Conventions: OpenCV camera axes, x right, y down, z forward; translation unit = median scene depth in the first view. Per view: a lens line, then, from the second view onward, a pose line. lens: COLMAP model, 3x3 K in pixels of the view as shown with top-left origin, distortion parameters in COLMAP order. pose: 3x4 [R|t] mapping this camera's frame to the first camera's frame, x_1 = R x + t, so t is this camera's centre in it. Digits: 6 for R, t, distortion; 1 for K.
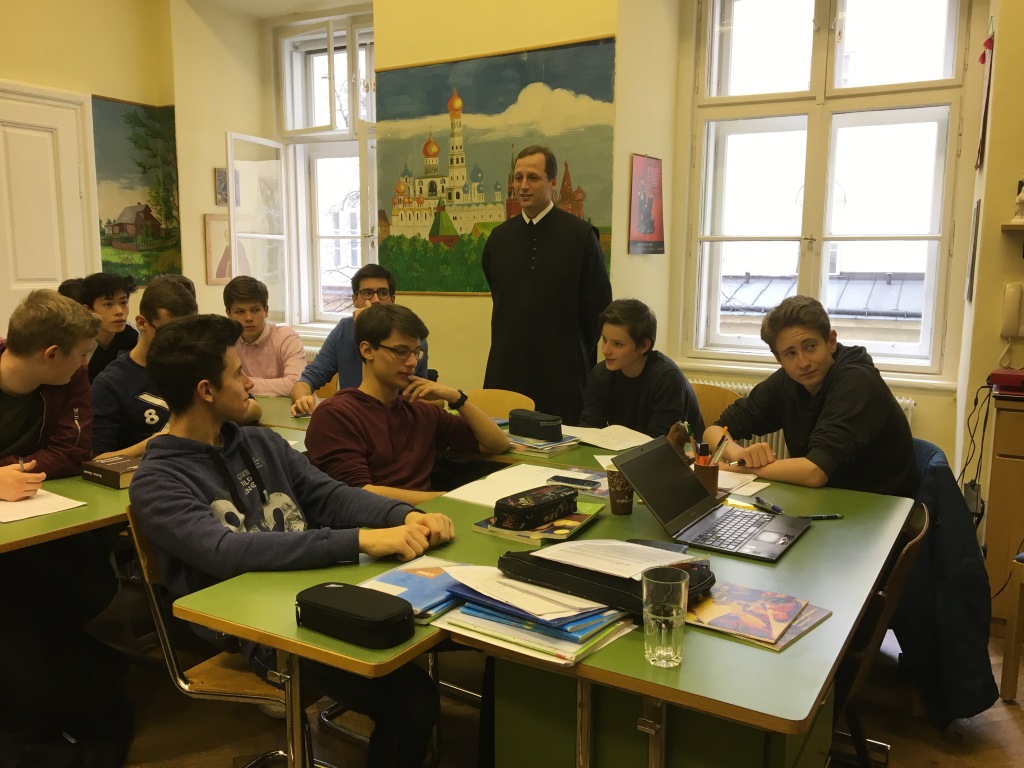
lens RADIAL K [[862.0, 0, 512.2], [0, 862.0, 387.0], [0, 0, 1]] dist [0.067621, -0.099290]
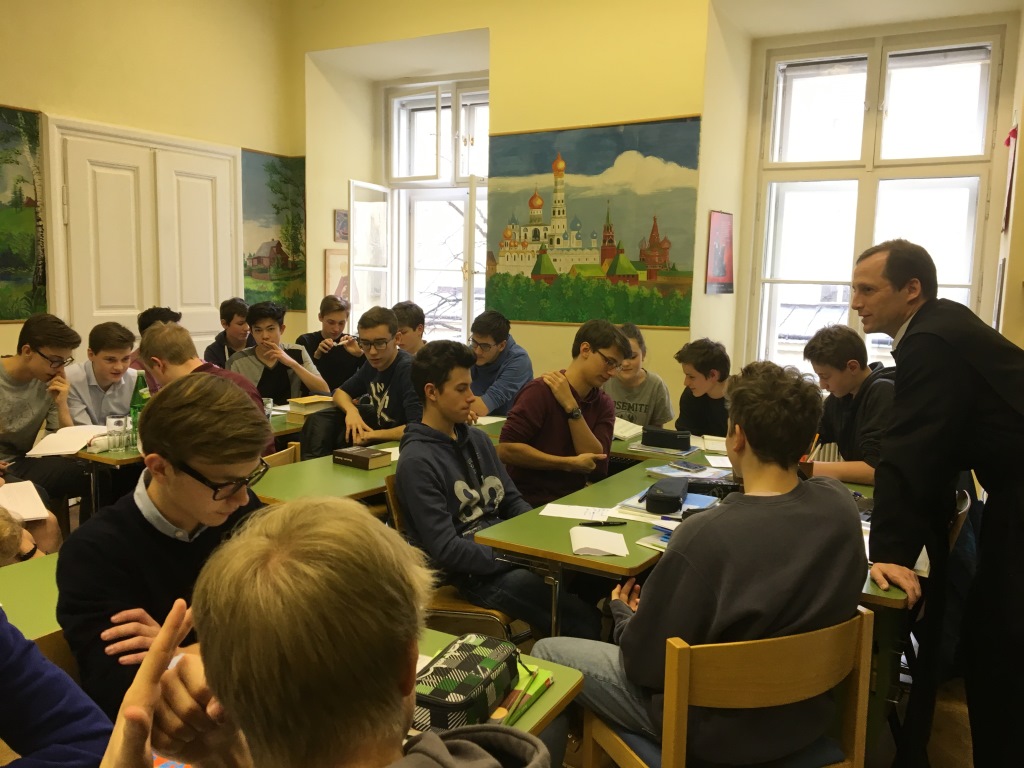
lens RADIAL K [[862.0, 0, 509.1], [0, 862.0, 386.2], [0, 0, 1]] dist [0.067621, -0.099290]
pose [[0.999610, 0.021290, -0.018067, -0.100777], [-0.021691, 0.999516, -0.022284, 0.005165], [0.017584, 0.022667, 0.999588, -0.175220]]
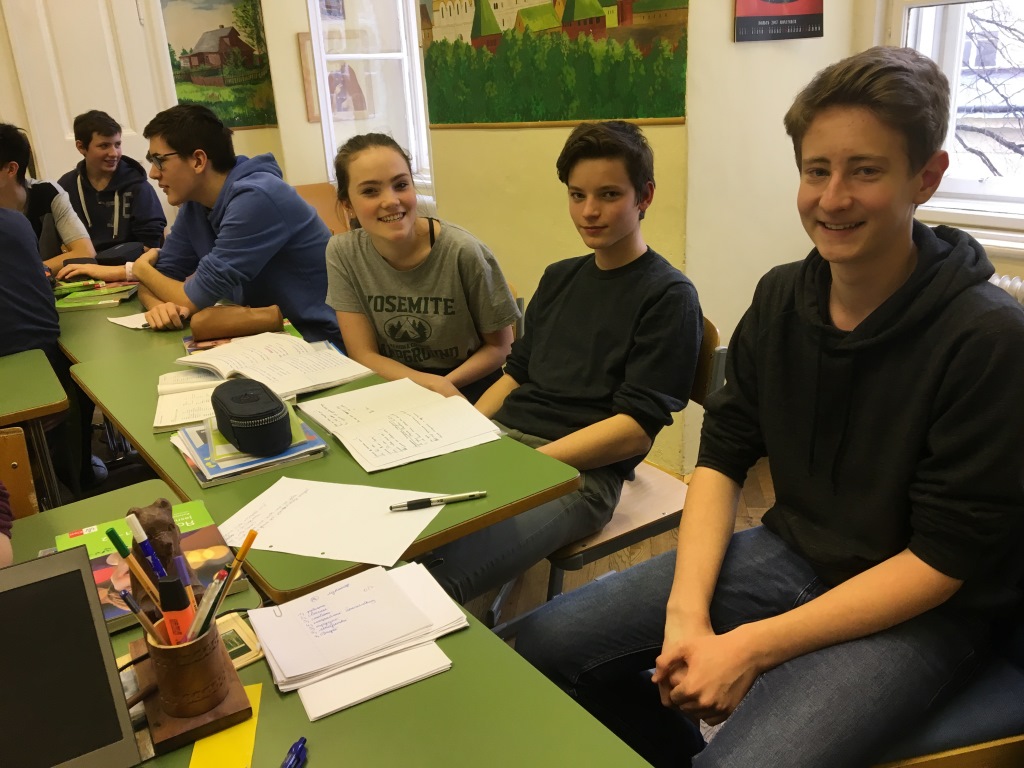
lens RADIAL K [[862.0, 0, 510.0], [0, 862.0, 377.4], [0, 0, 1]] dist [0.067621, -0.099290]
pose [[0.908461, 0.077512, -0.410720, 0.230220], [0.001396, 0.982086, 0.188430, -0.040643], [0.417967, -0.171754, 0.892078, 0.351332]]
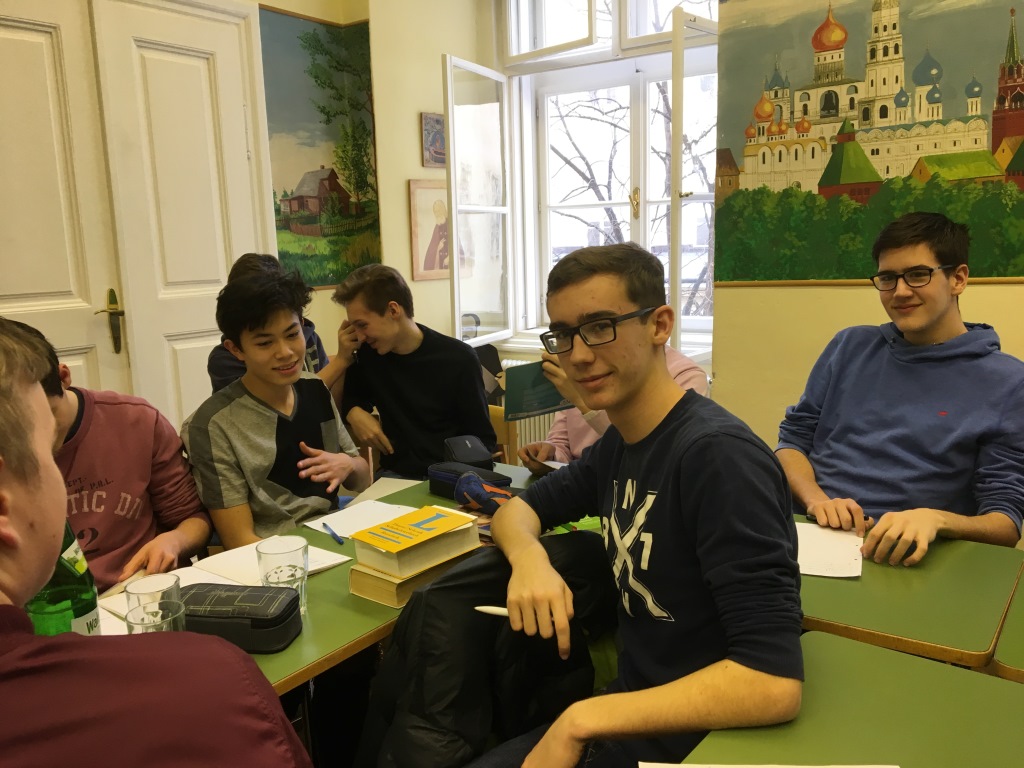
lens RADIAL K [[862.0, 0, 502.5], [0, 862.0, 392.2], [0, 0, 1]] dist [0.067621, -0.099290]
pose [[0.993546, -0.018541, -0.111902, -0.244631], [0.021470, 0.999456, 0.025024, -0.052178], [0.111378, -0.027265, 0.993404, 0.372716]]
